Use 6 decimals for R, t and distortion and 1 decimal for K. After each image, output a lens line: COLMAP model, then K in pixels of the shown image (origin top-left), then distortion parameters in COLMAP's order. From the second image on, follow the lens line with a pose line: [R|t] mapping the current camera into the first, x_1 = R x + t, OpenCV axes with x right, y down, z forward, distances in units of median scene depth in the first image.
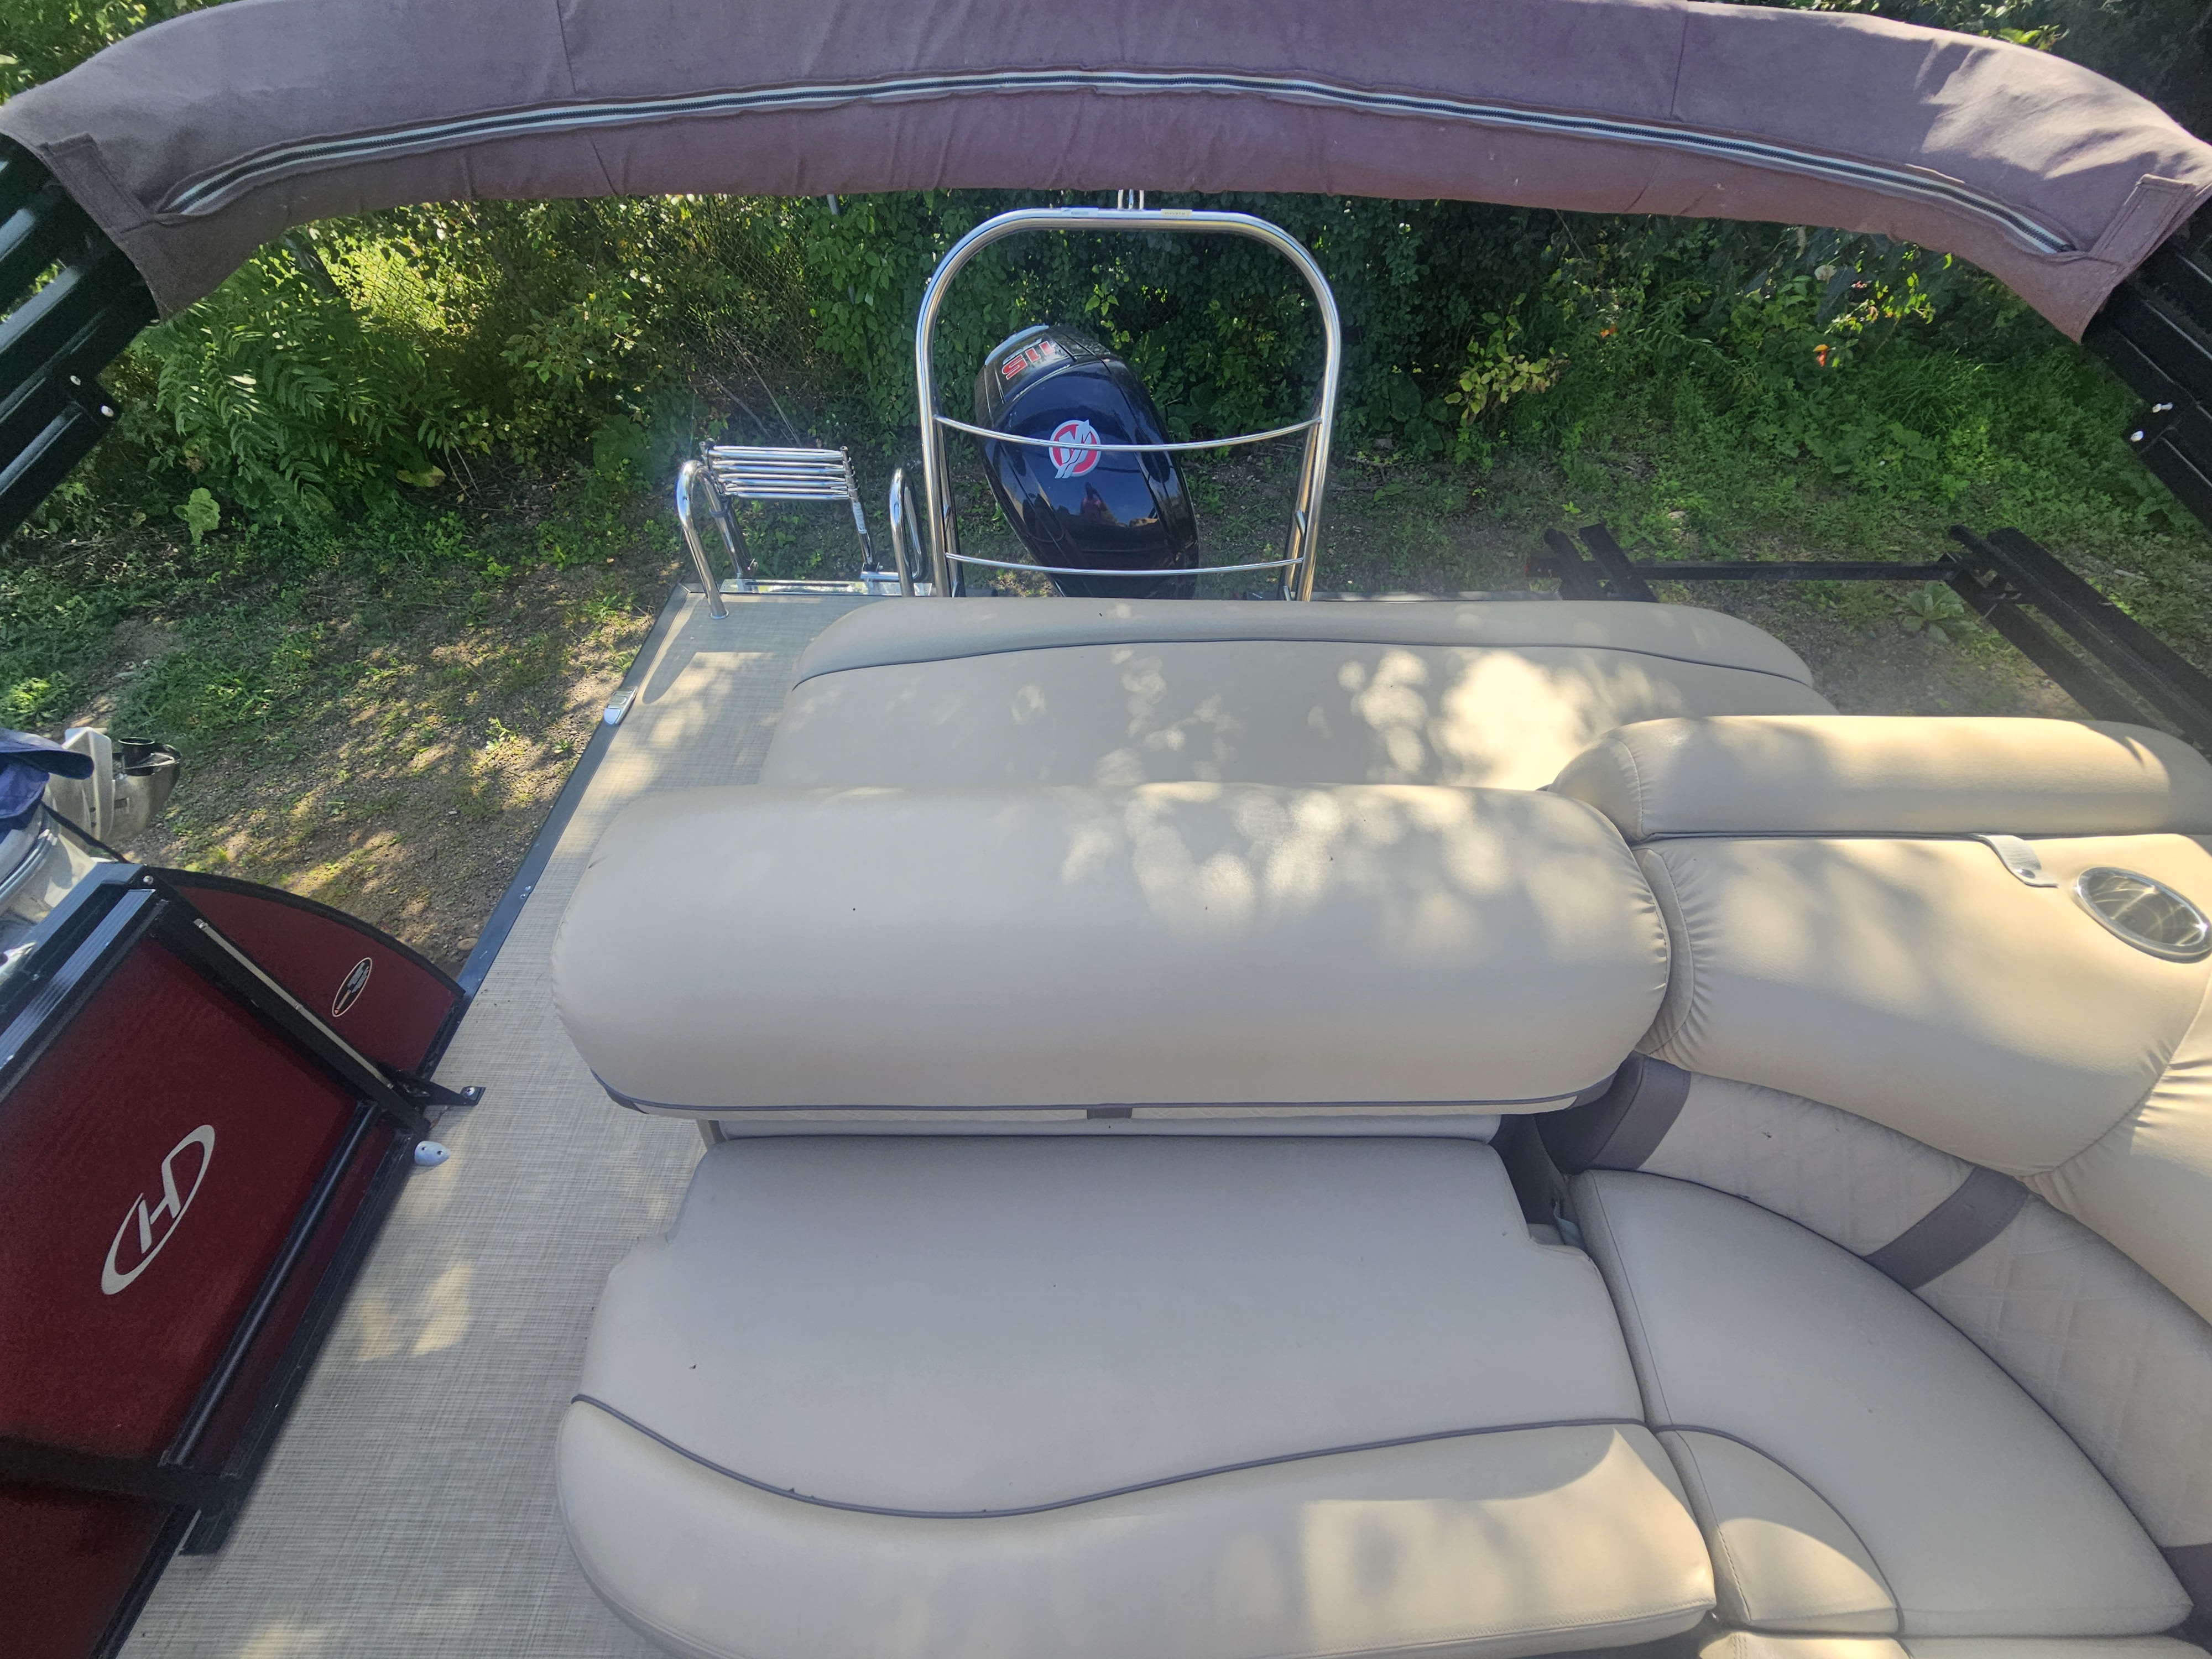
lens RADIAL K [[907.0, 0, 1109.5], [0, 907.0, 827.6], [0, 0, 1]] dist [0.001345, -0.000665]
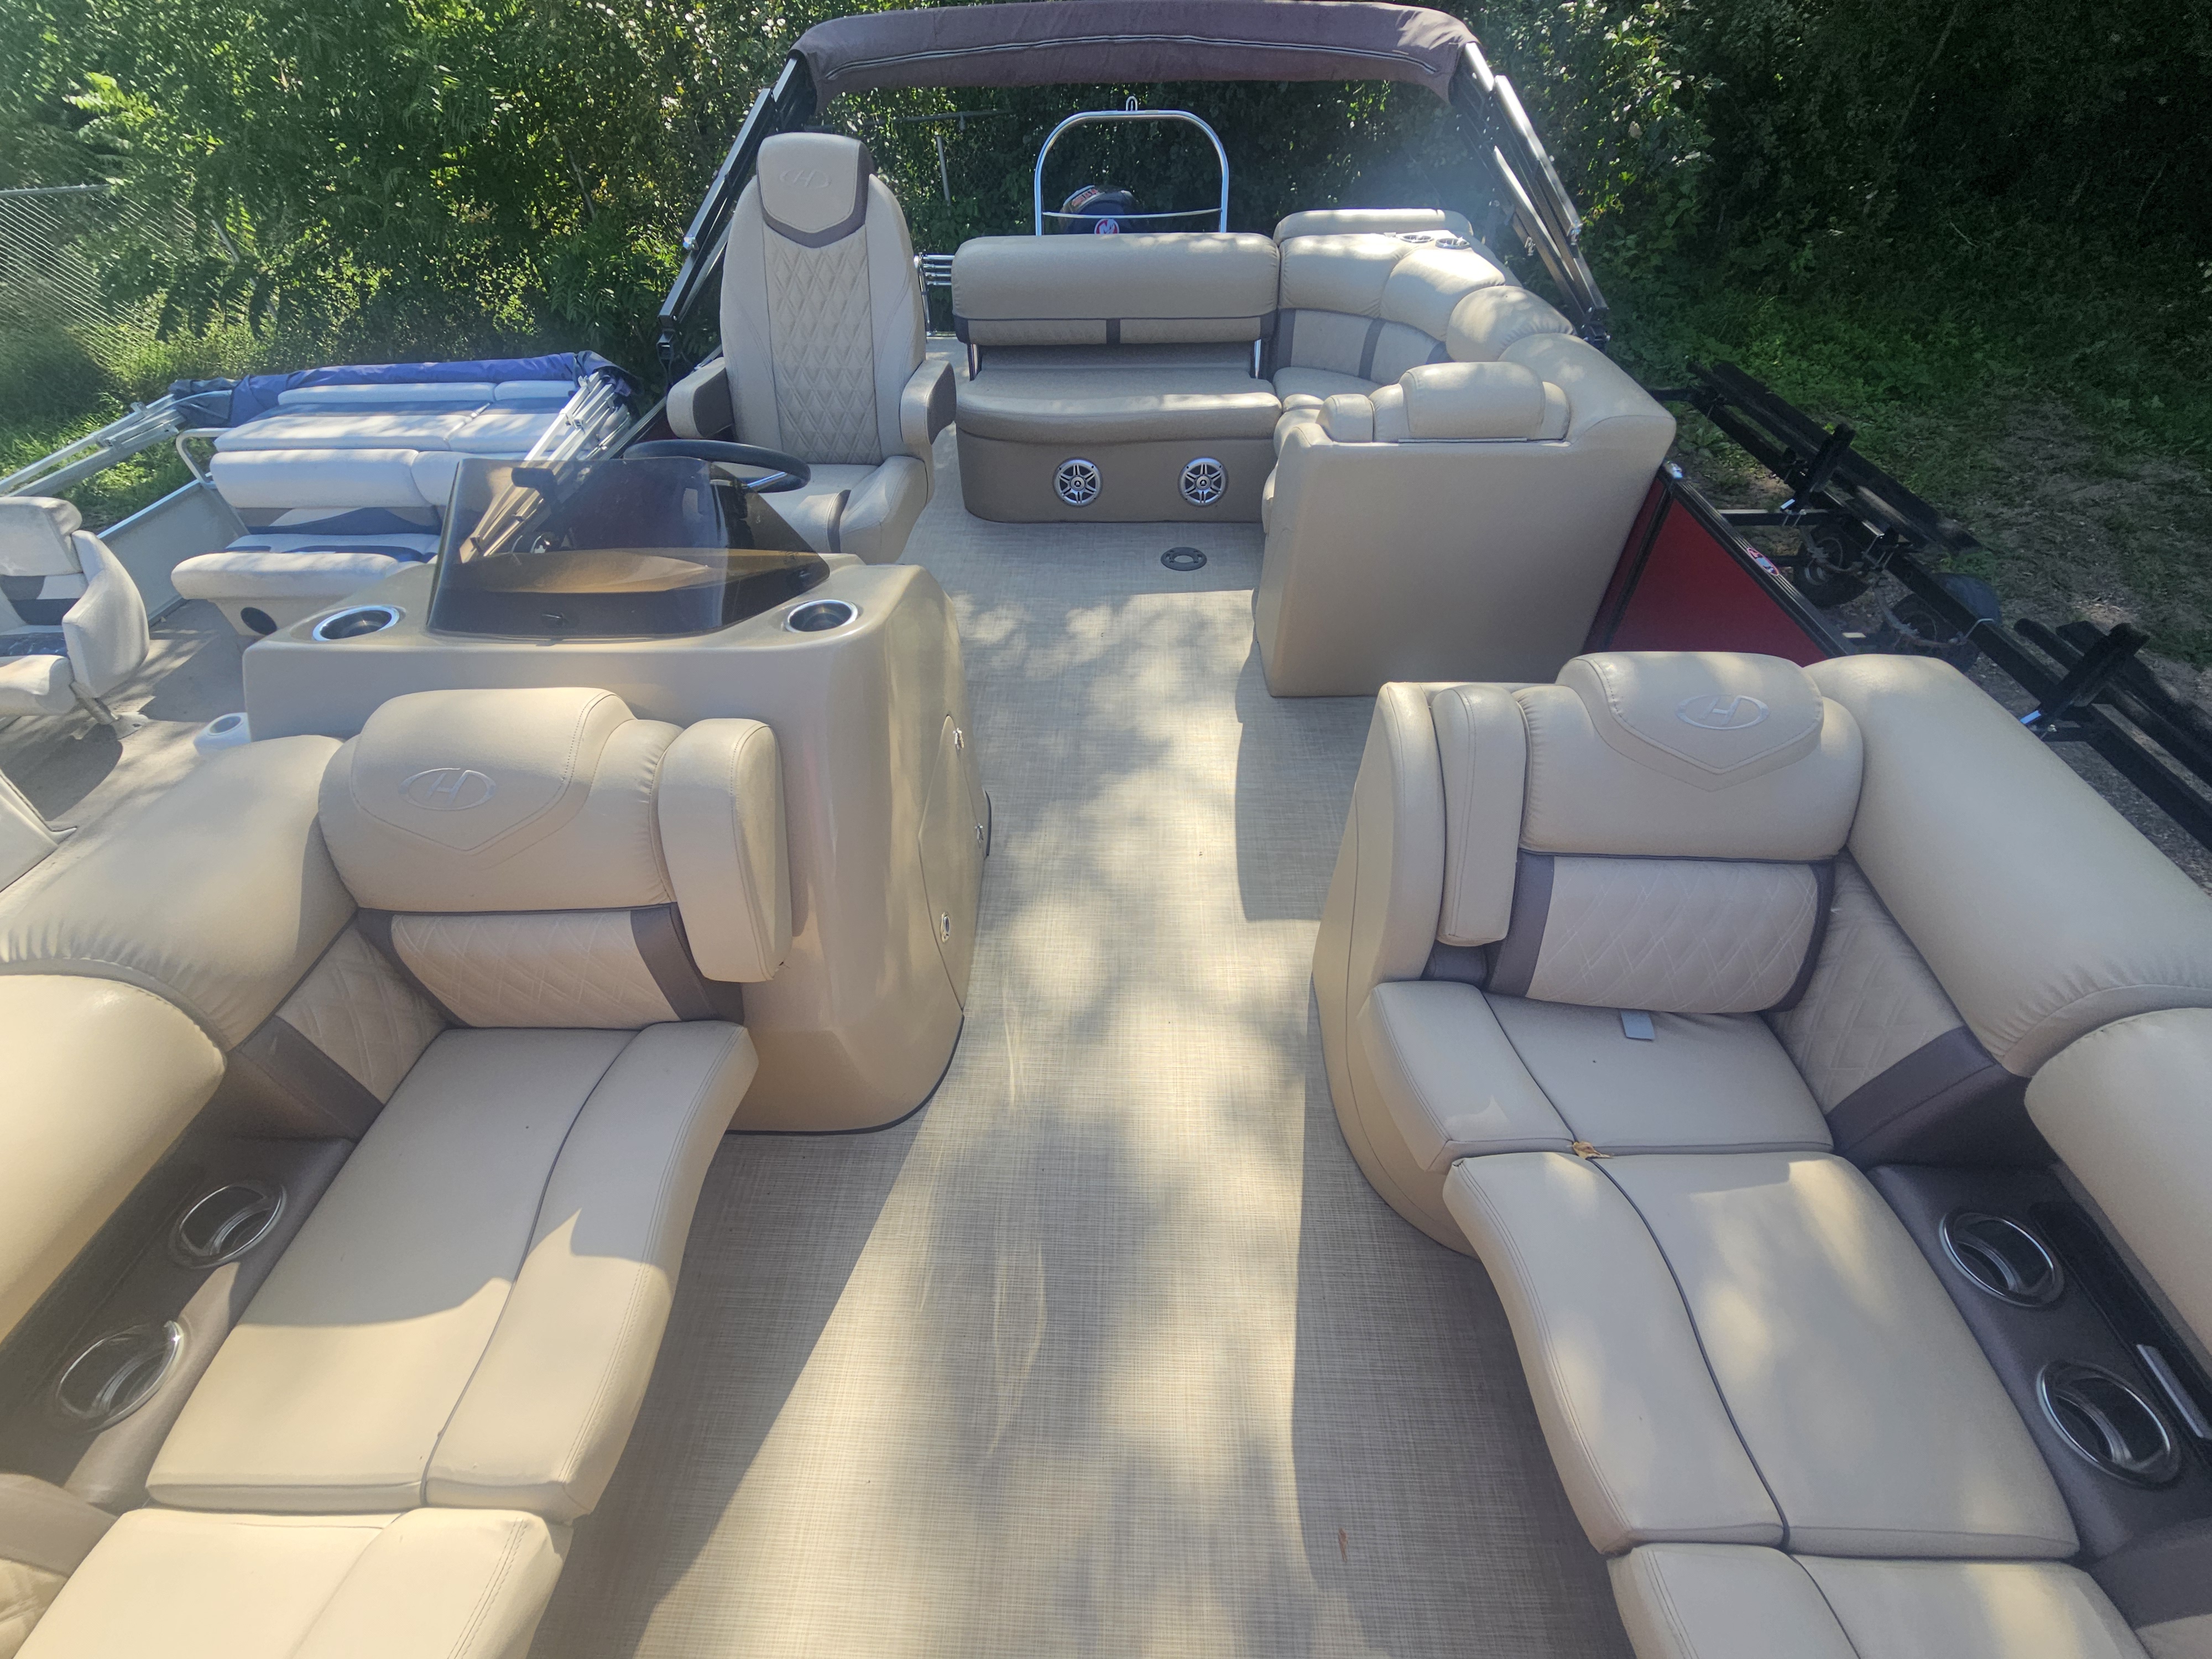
lens RADIAL K [[907.0, 0, 1101.4], [0, 907.0, 840.1], [0, 0, 1]] dist [0.001345, -0.000665]
pose [[0.998719, 0.003830, -0.050451, 0.079150], [-0.006989, 0.998015, -0.062585, 1.468379], [0.050111, 0.062858, 0.996764, -1.322068]]
